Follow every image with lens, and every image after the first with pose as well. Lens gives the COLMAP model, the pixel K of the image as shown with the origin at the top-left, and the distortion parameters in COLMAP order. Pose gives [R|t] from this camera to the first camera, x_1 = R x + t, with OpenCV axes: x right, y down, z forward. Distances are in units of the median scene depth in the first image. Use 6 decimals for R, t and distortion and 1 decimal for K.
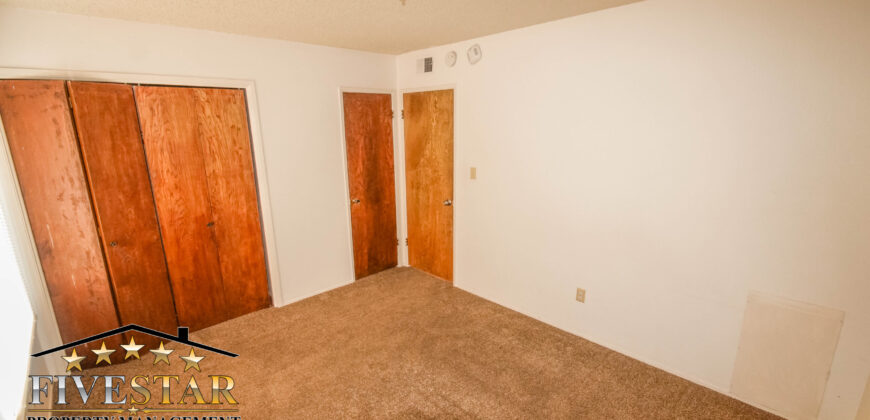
lens RADIAL K [[384.0, 0, 434.0], [0, 384.0, 218.6], [0, 0, 1]] dist [0.003121, -0.014007]
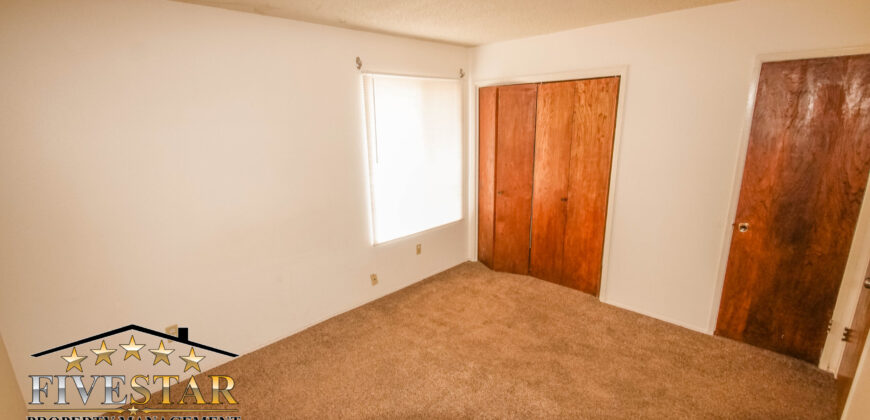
lens RADIAL K [[384.0, 0, 434.0], [0, 384.0, 218.6], [0, 0, 1]] dist [0.003121, -0.014007]
pose [[0.022083, 0.264933, -0.964014, 0.545777], [-0.222288, 0.941414, 0.253630, -0.138871], [0.974731, 0.208687, 0.079681, 0.538496]]
